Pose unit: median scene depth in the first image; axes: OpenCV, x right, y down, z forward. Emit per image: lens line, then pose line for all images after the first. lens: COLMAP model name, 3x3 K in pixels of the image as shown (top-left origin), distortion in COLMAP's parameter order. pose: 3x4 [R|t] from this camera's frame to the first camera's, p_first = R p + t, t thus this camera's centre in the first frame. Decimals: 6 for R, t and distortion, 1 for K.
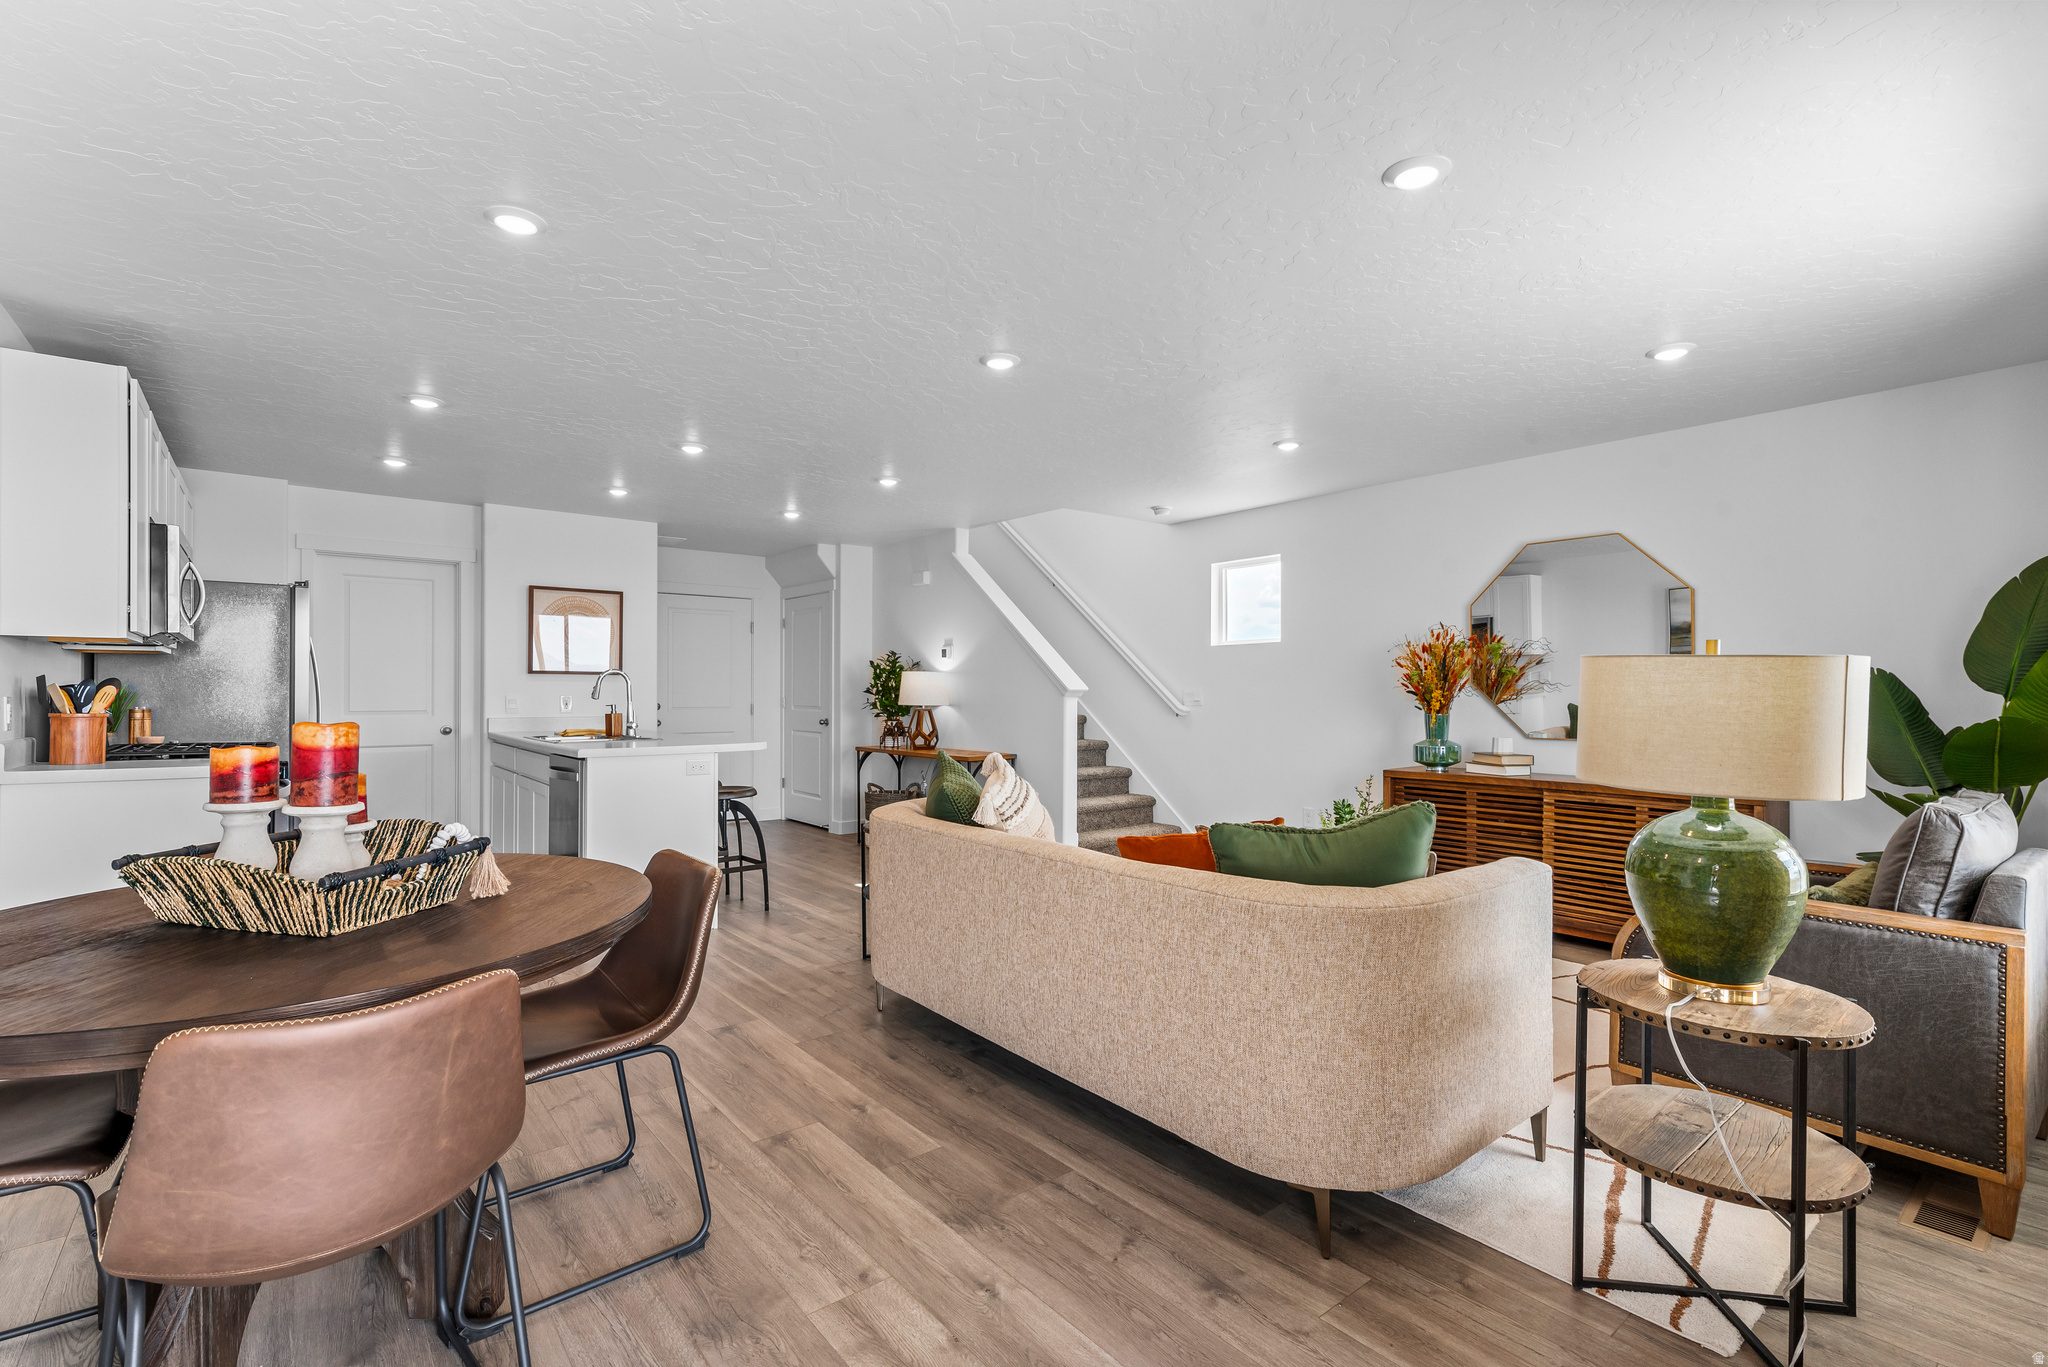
lens RADIAL K [[897.8, 0, 1020.7], [0, 897.8, 698.5], [0, 0, 1]] dist [0.001788, 0.000288]
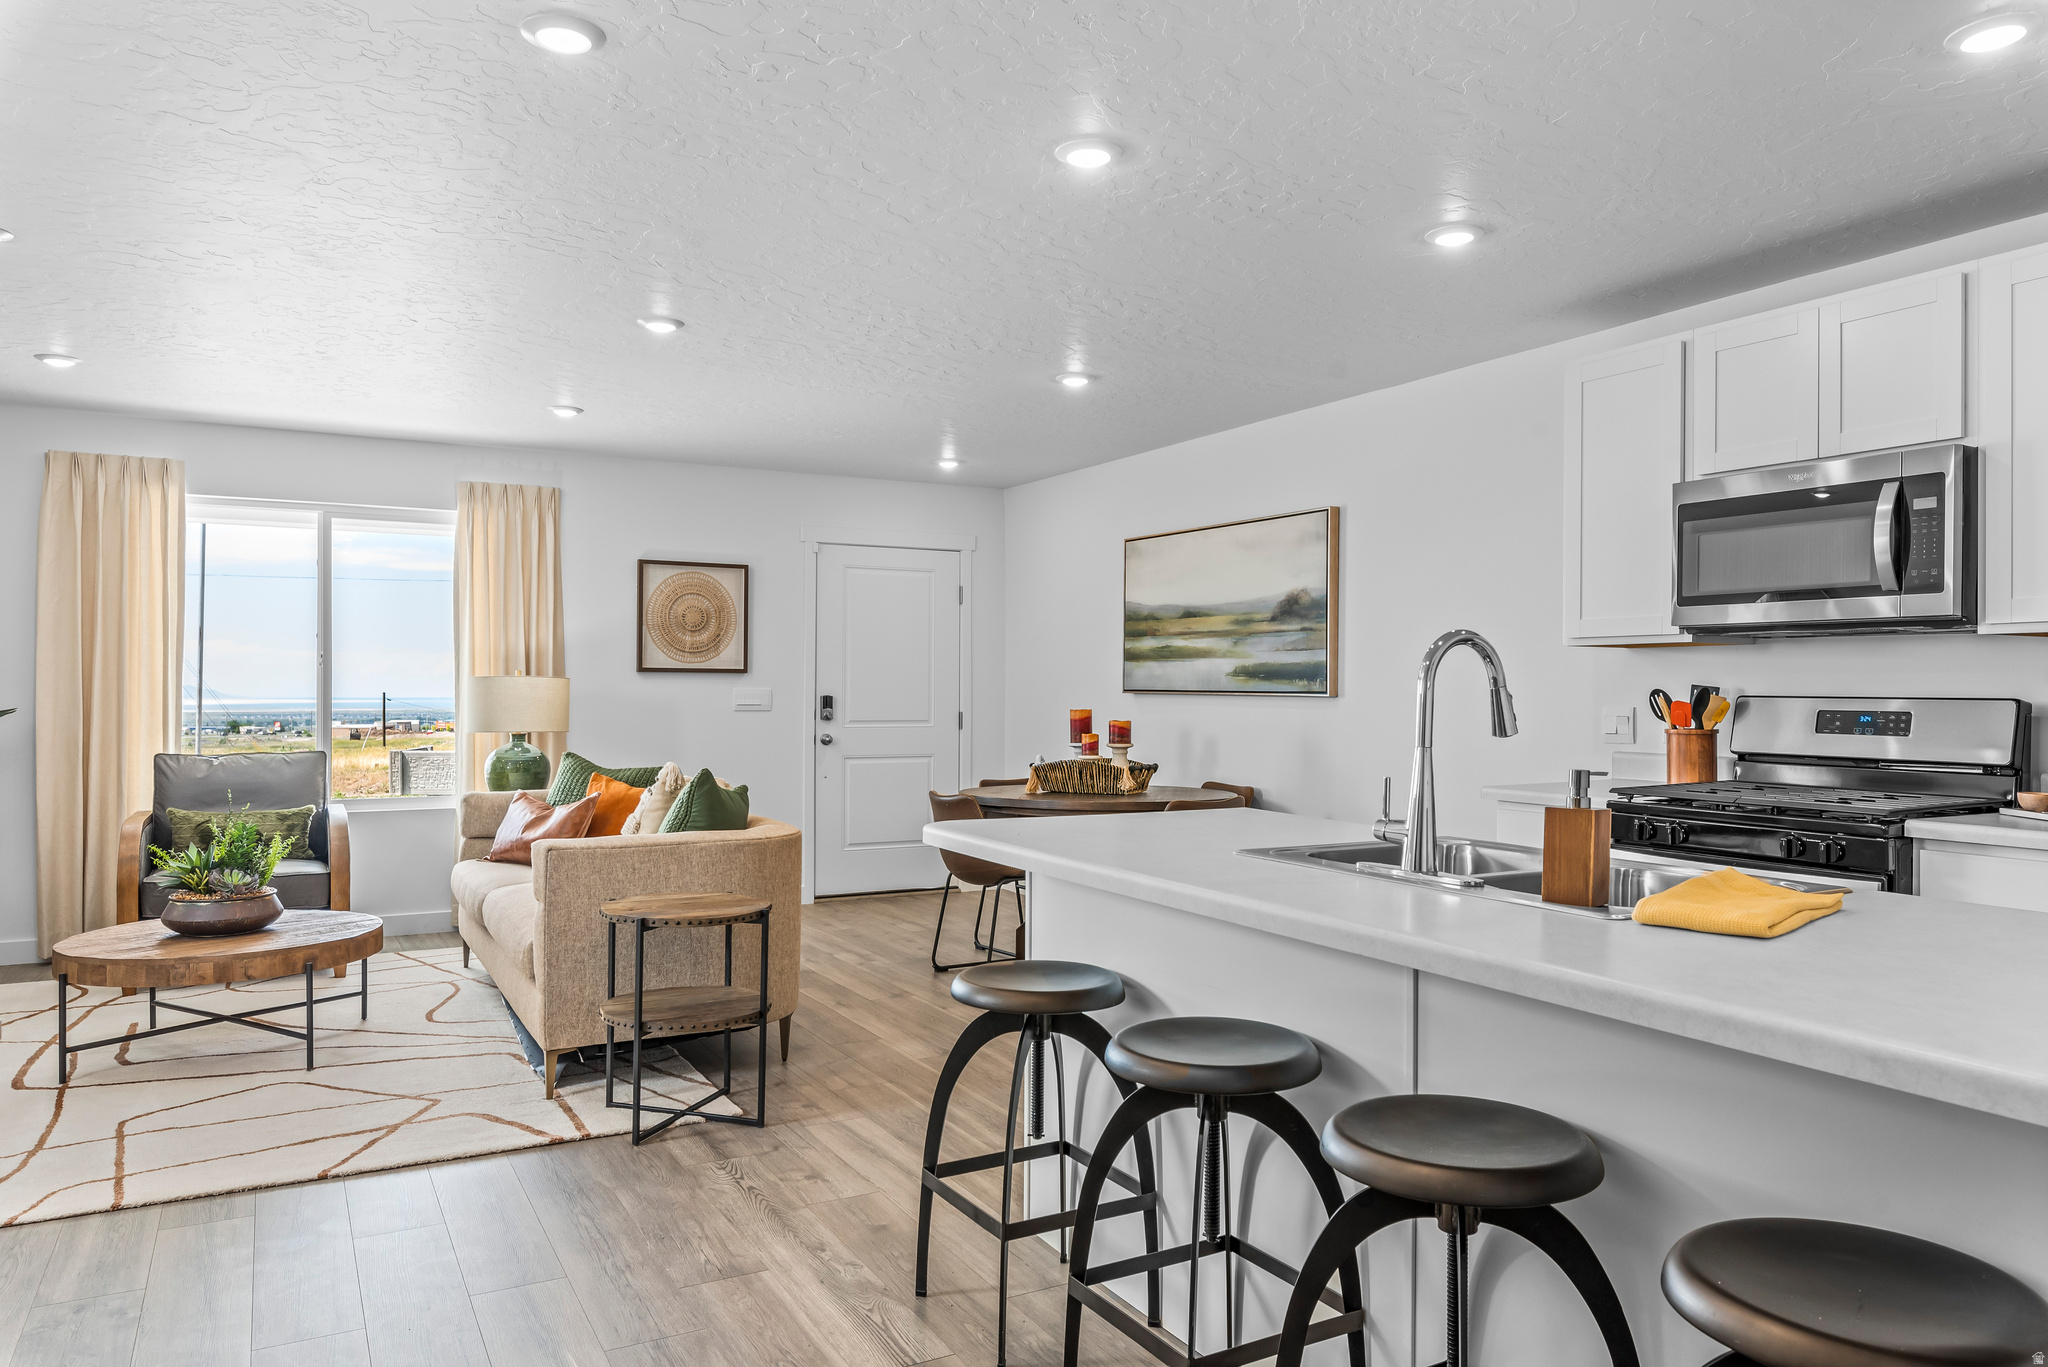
lens RADIAL K [[1393.4, 0, 1040.5], [0, 1393.4, 685.5], [0, 0, 1]] dist [0.000629, -0.002315]
pose [[-0.986167, -0.007327, 0.165592, -1.052228], [-0.006735, 0.999969, 0.004136, -0.043200], [-0.165617, 0.002964, -0.986186, 3.865979]]
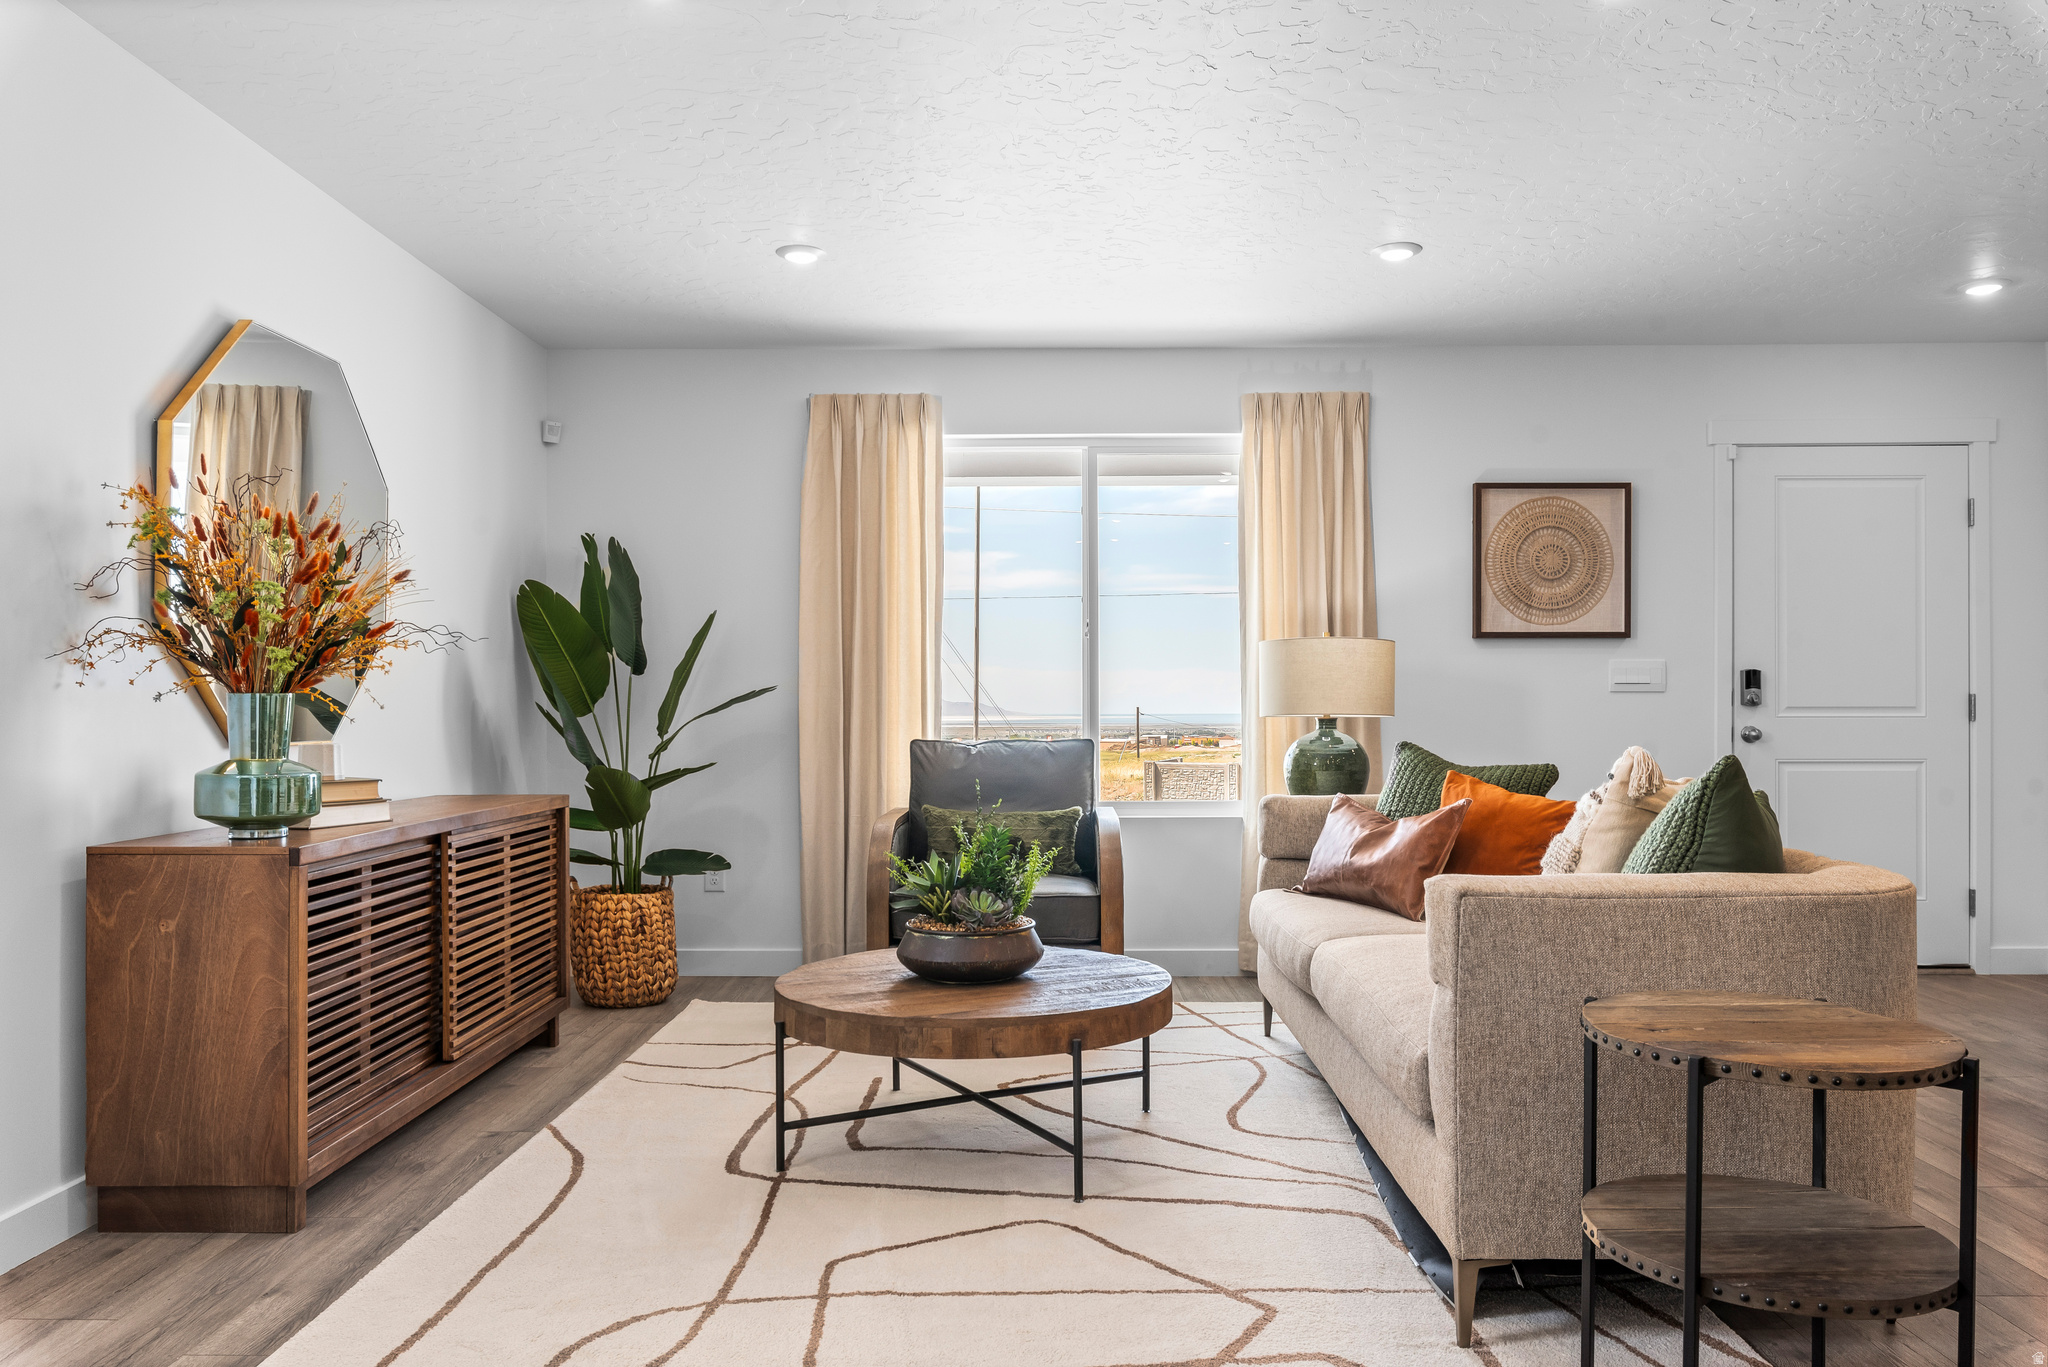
lens RADIAL K [[1393.4, 0, 1027.5], [0, 1393.4, 695.8], [0, 0, 1]] dist [0.000629, -0.002315]
pose [[-0.775280, 0.003186, 0.631610, -0.427967], [0.002944, 0.999995, -0.001431, 0.053653], [-0.631611, 0.000750, -0.775285, 3.042445]]
